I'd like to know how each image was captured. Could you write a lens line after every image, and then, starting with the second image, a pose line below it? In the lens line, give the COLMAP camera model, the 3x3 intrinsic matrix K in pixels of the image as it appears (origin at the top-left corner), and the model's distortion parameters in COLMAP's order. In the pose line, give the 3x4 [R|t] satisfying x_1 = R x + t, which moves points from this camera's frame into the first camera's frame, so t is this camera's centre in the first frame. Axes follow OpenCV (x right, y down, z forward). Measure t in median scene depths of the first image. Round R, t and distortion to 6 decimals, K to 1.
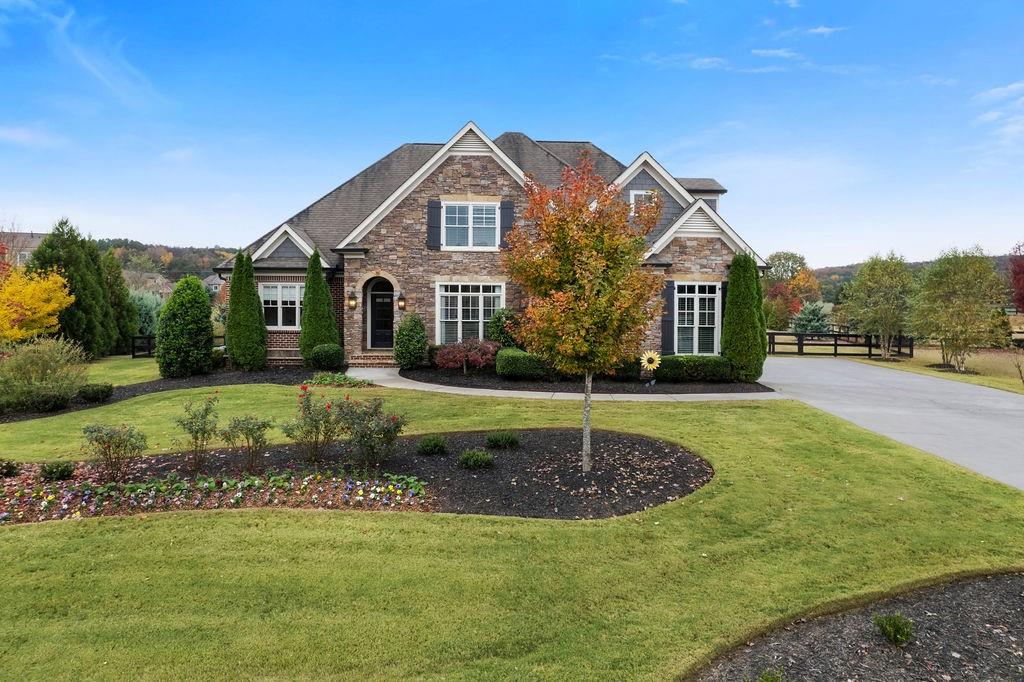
lens RADIAL K [[647.2, 0, 510.8], [0, 647.2, 312.2], [0, 0, 1]] dist [-0.009589, -0.001181]
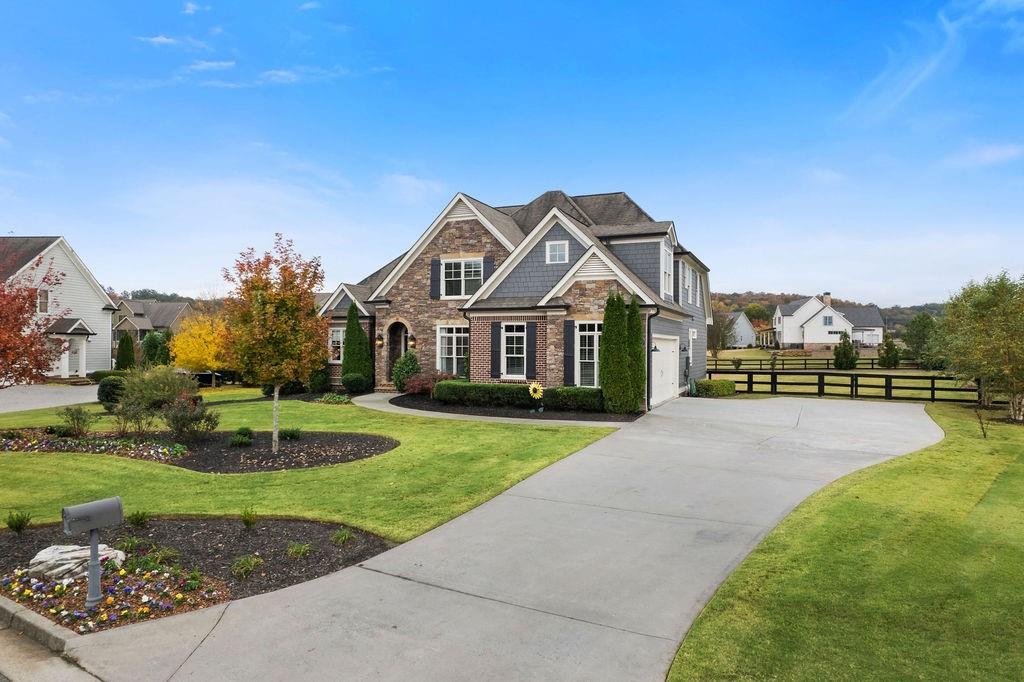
lens RADIAL K [[656.6, 0, 512.5], [0, 656.6, 351.9], [0, 0, 1]] dist [-0.043928, 0.040271]
pose [[0.891373, 0.001685, -0.453267, 0.580301], [-0.007291, 0.999917, -0.010620, 0.015986], [0.453211, 0.012771, 0.891312, -0.046405]]
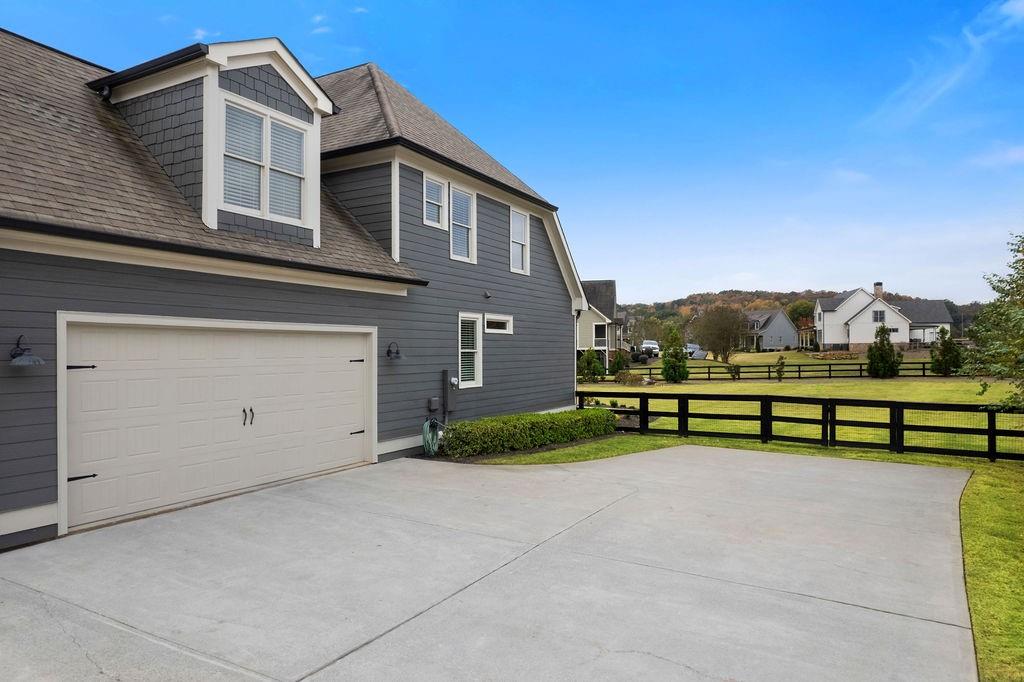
lens RADIAL K [[664.8, 0, 502.4], [0, 664.8, 354.8], [0, 0, 1]] dist [-0.050570, 0.044390]
pose [[0.845125, -0.011471, -0.534445, 0.686755], [0.004051, 0.999878, -0.015056, 0.004352], [0.534553, 0.010560, 0.845069, 0.756800]]
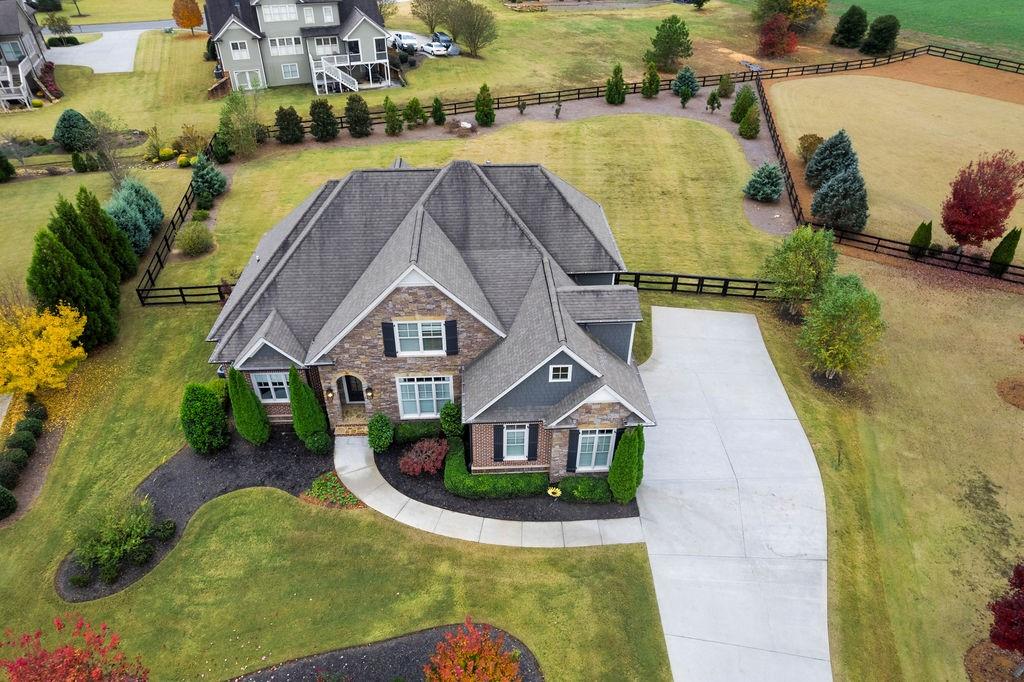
lens RADIAL K [[656.6, 0, 512.5], [0, 656.6, 351.9], [0, 0, 1]] dist [-0.043928, 0.040271]
pose [[0.999956, 0.006487, -0.006731, 0.111252], [-0.001393, 0.815393, 0.578906, -0.798980], [0.009244, -0.578872, 0.815366, 0.030261]]
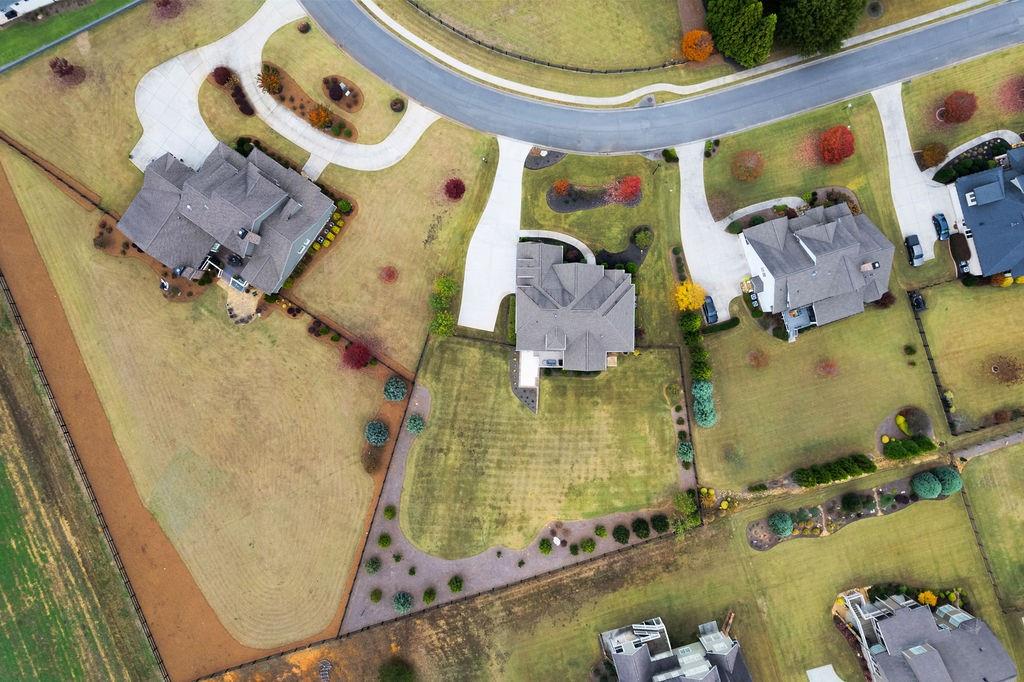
lens RADIAL K [[656.6, 0, 512.5], [0, 656.6, 351.9], [0, 0, 1]] dist [-0.043928, 0.040271]
pose [[-0.996703, -0.081086, -0.002782, 0.330266], [-0.002936, 0.001782, 0.999994, -4.759880], [-0.081081, 0.996706, -0.002014, 1.681064]]
